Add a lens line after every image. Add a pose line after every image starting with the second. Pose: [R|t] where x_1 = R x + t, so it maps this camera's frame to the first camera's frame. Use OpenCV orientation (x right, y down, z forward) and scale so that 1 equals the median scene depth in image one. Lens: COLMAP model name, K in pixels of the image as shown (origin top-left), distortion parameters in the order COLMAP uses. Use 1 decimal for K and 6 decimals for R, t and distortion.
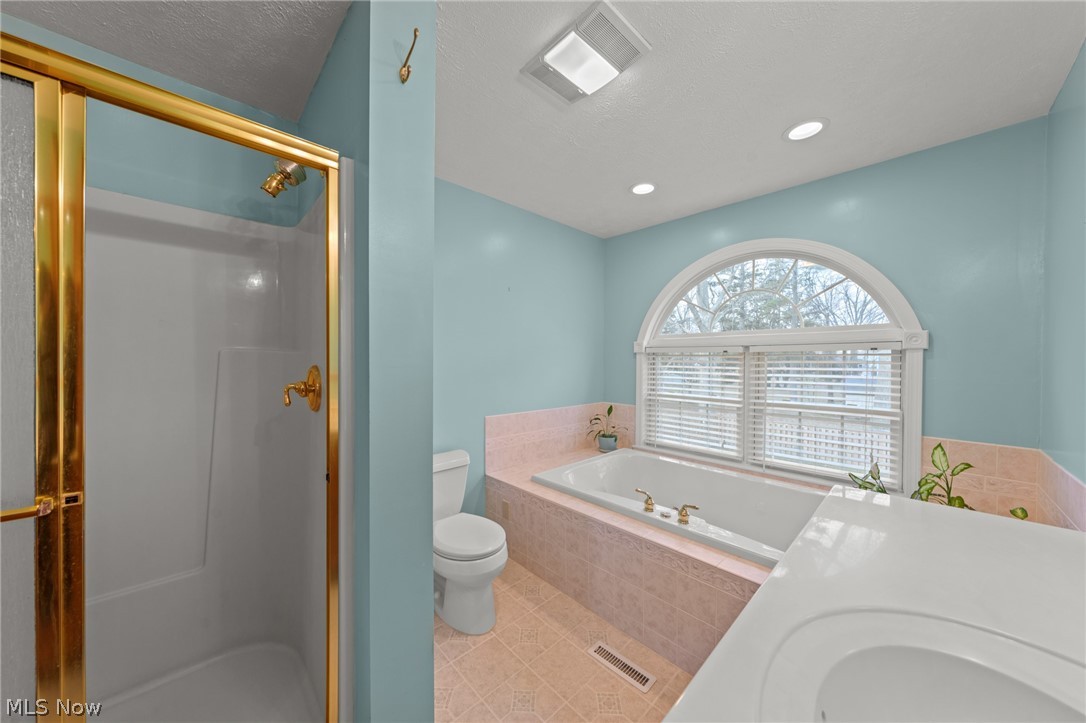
lens RADIAL K [[369.9, 0, 536.4], [0, 369.9, 362.2], [0, 0, 1]] dist [0.000221, 0.000038]
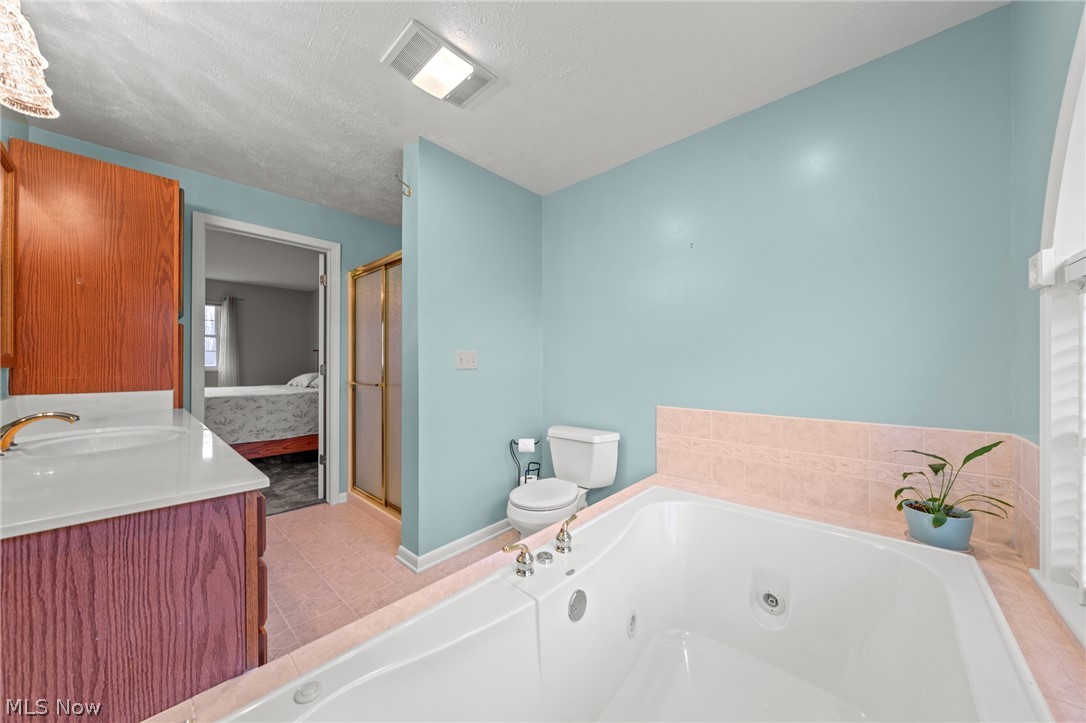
lens RADIAL K [[369.9, 0, 536.4], [0, 369.9, 362.2], [0, 0, 1]] dist [0.000221, 0.000038]
pose [[0.076778, -0.008077, -0.997016, 0.638486], [-0.004427, 0.999955, -0.008441, 0.049203], [0.997038, 0.005062, 0.076739, 0.600613]]
